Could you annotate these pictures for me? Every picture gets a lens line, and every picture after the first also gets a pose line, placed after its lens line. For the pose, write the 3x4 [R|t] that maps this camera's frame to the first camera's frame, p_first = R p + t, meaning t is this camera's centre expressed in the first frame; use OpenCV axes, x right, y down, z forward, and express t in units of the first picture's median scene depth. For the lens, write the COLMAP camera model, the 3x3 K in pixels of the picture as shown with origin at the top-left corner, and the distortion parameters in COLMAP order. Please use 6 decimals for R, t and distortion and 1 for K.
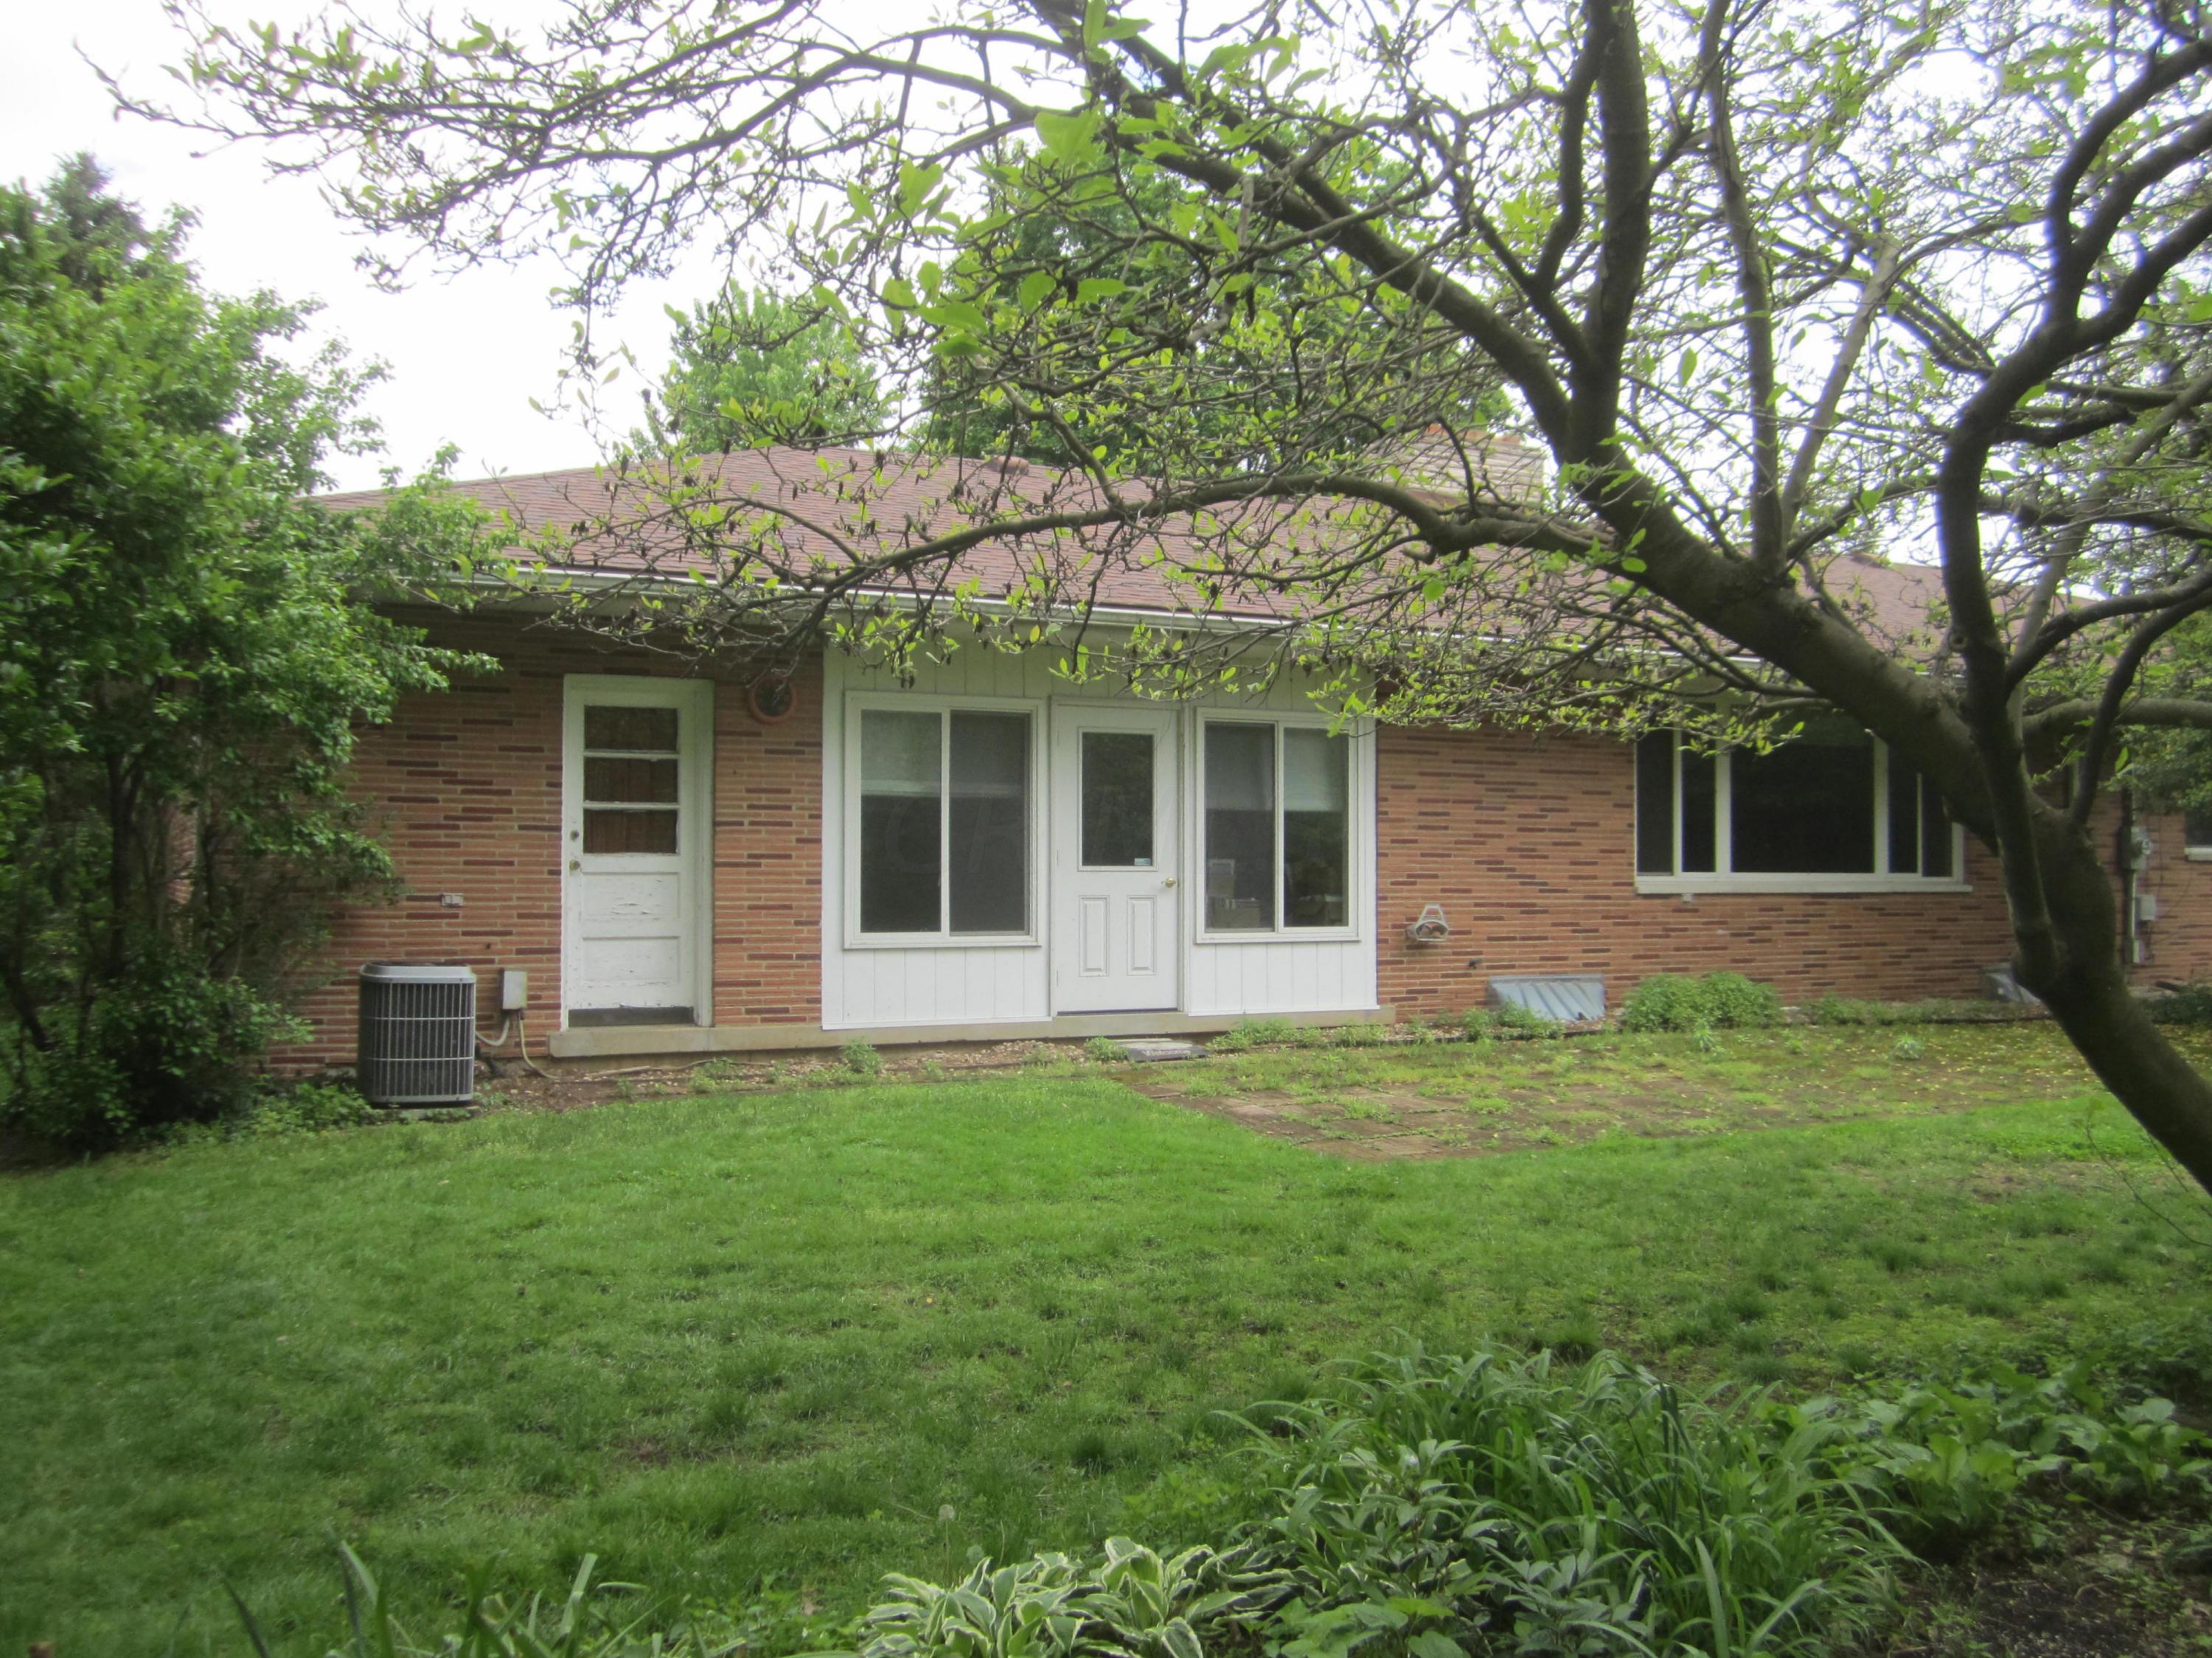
lens RADIAL K [[1928.1, 0, 1106.0], [0, 1928.1, 829.0], [0, 0, 1]] dist [-0.010529, 0.000128]
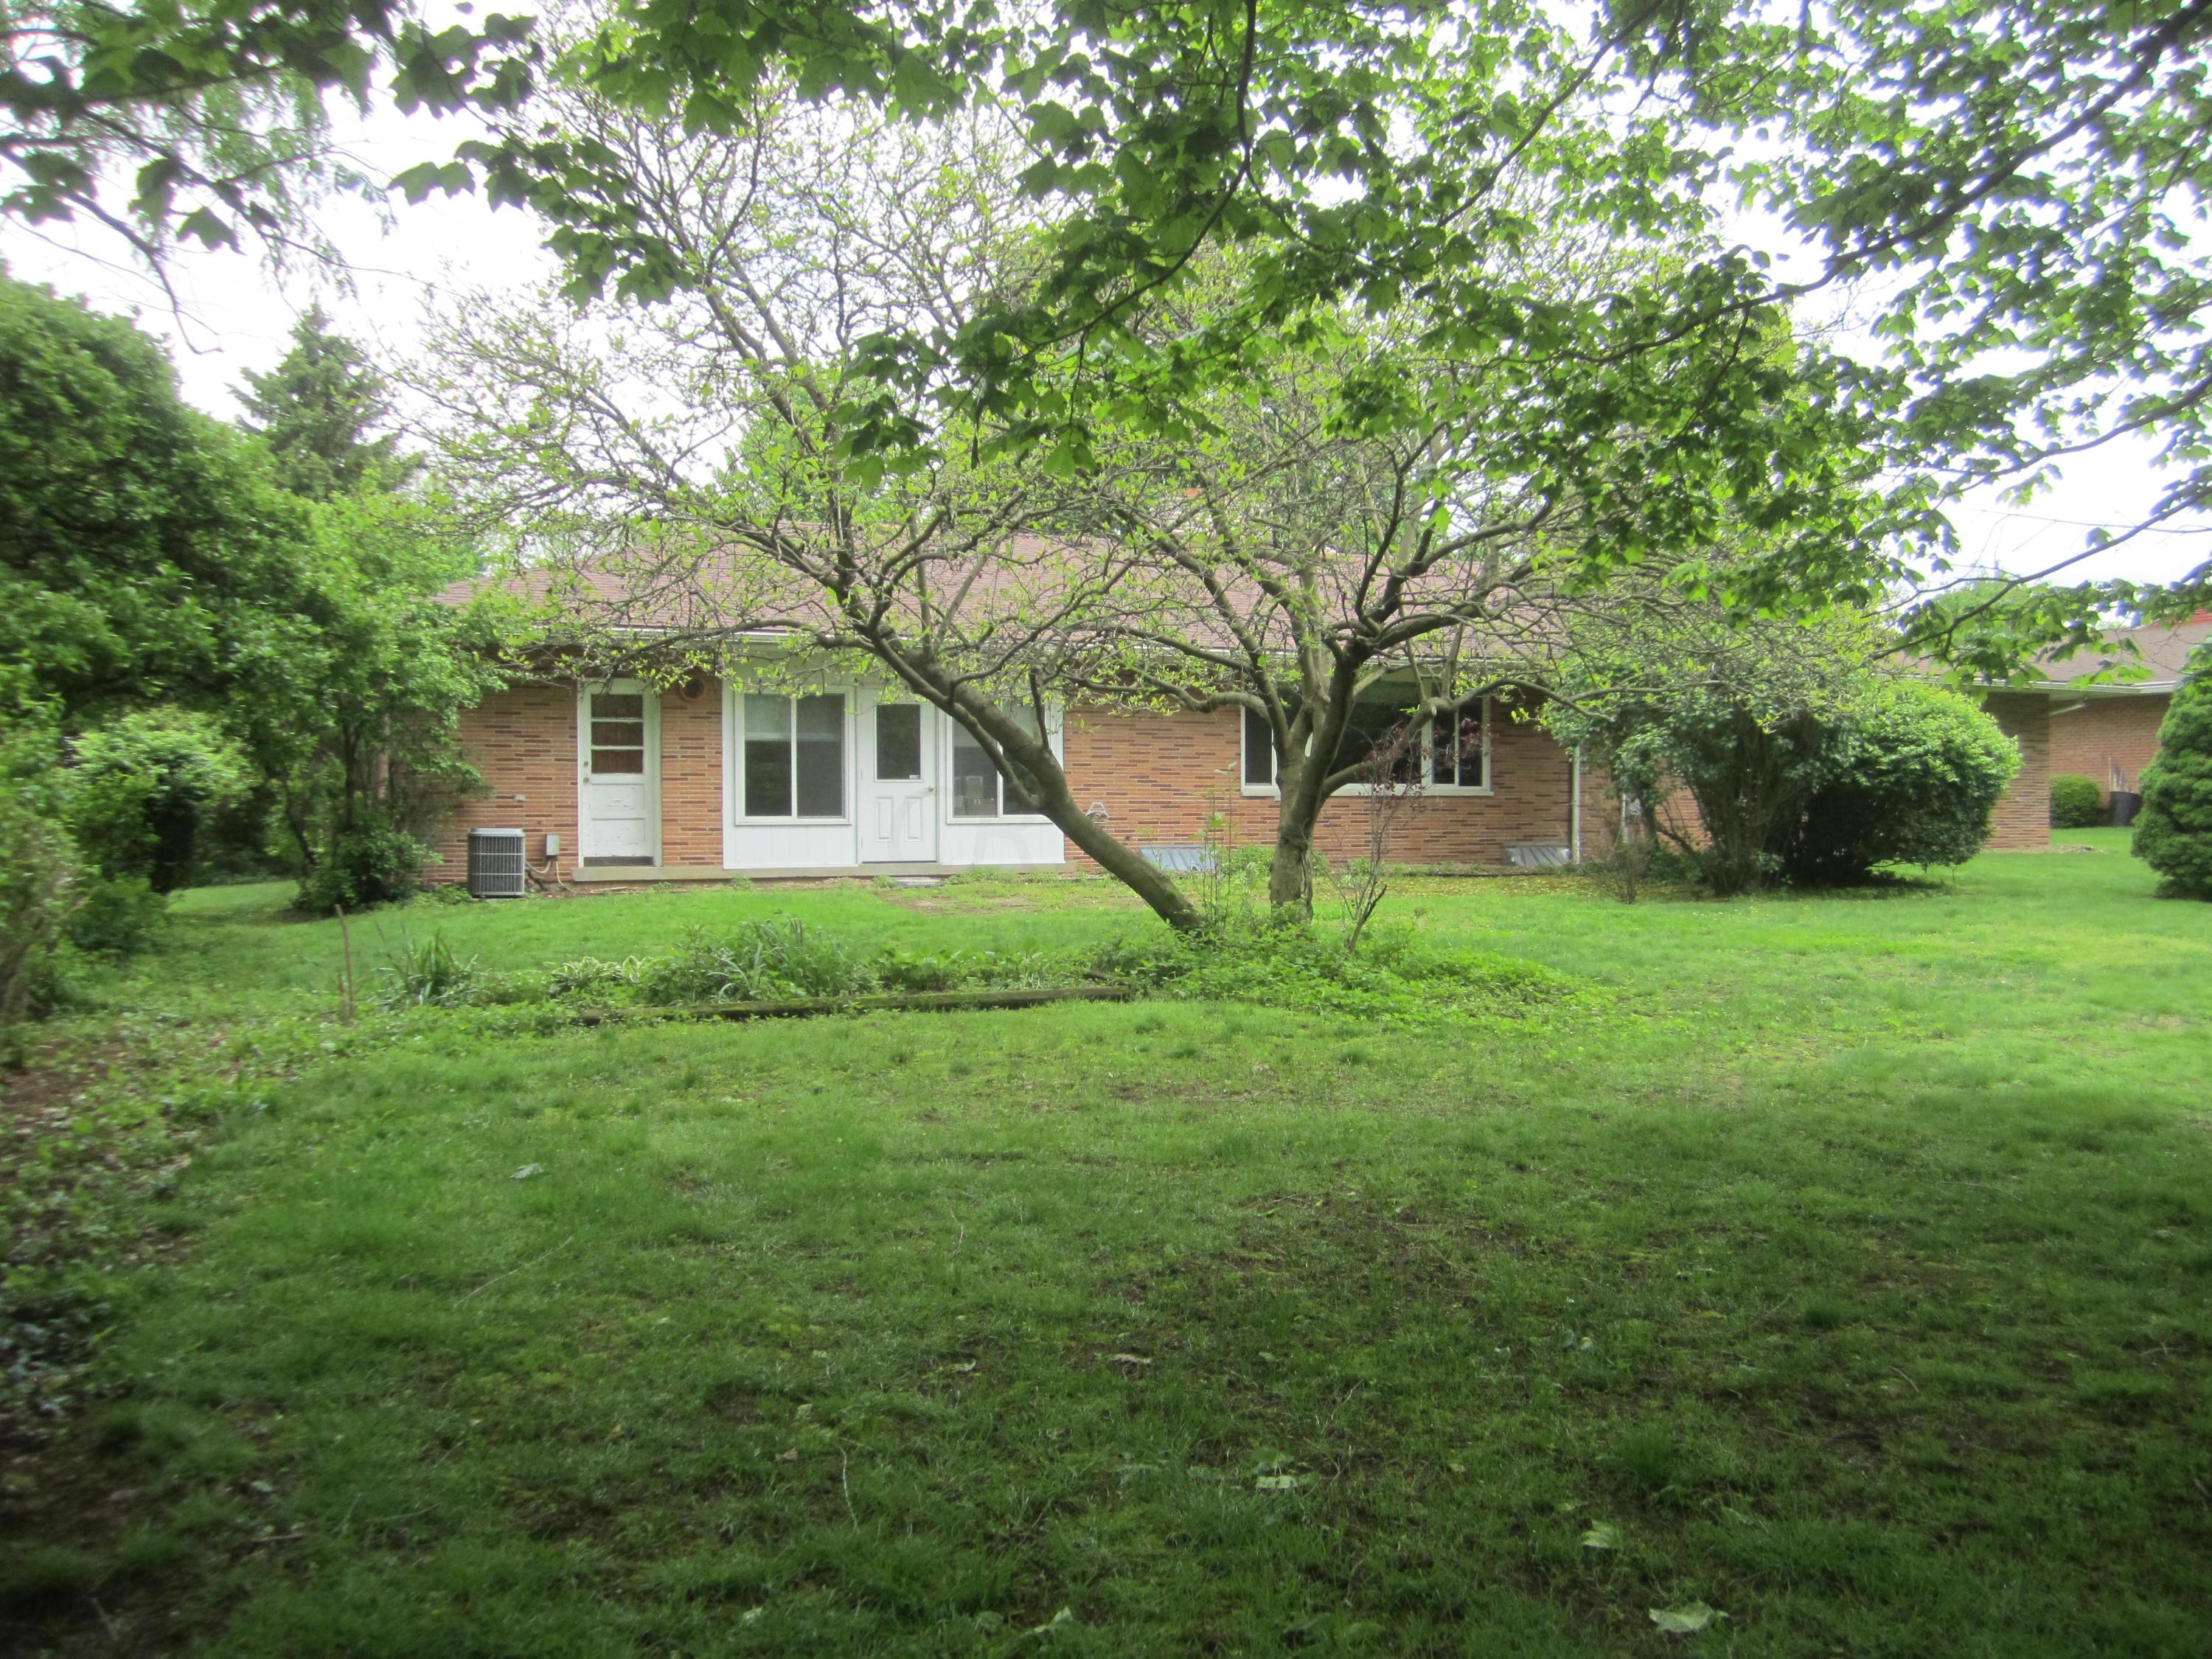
lens RADIAL K [[1788.3, 0, 1106.0], [0, 1788.3, 829.5], [0, 0, 1]] dist [0.000321, 0.000147]
pose [[0.997278, -0.005165, -0.073555, 0.344456], [0.007849, 0.999312, 0.036248, 0.007826], [0.073317, -0.036727, 0.996632, -0.674029]]
